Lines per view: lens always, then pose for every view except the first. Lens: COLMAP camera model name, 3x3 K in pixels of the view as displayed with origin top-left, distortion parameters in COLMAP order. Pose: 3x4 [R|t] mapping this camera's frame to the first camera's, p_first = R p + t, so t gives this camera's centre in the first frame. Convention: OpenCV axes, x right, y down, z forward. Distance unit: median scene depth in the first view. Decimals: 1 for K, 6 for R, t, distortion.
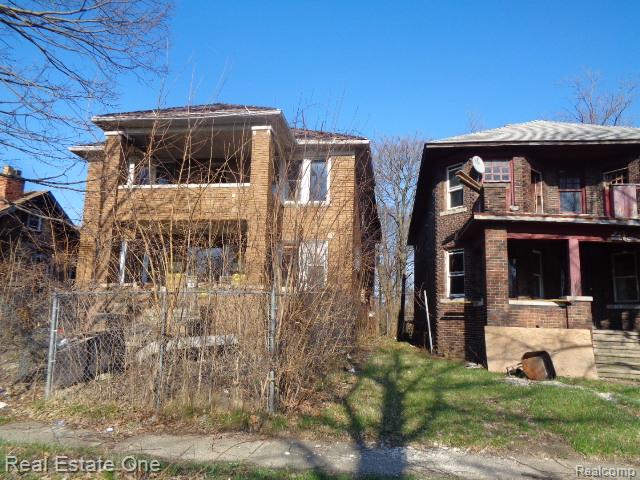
lens RADIAL K [[475.4, 0, 320.1], [0, 475.4, 238.1], [0, 0, 1]] dist [-0.008503, 0.015239]
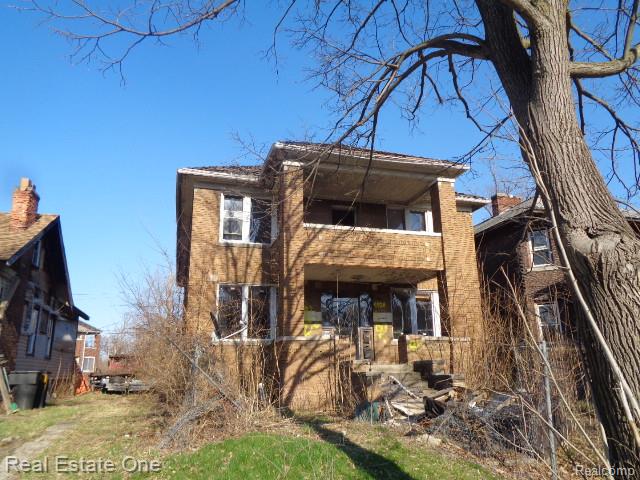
lens RADIAL K [[475.4, 0, 317.8], [0, 475.4, 239.7], [0, 0, 1]] dist [-0.008503, 0.015239]
pose [[0.910957, 0.069968, 0.406524, -0.757998], [-0.032275, 0.994578, -0.098857, 0.005463], [-0.411236, 0.076934, 0.908276, 0.190306]]
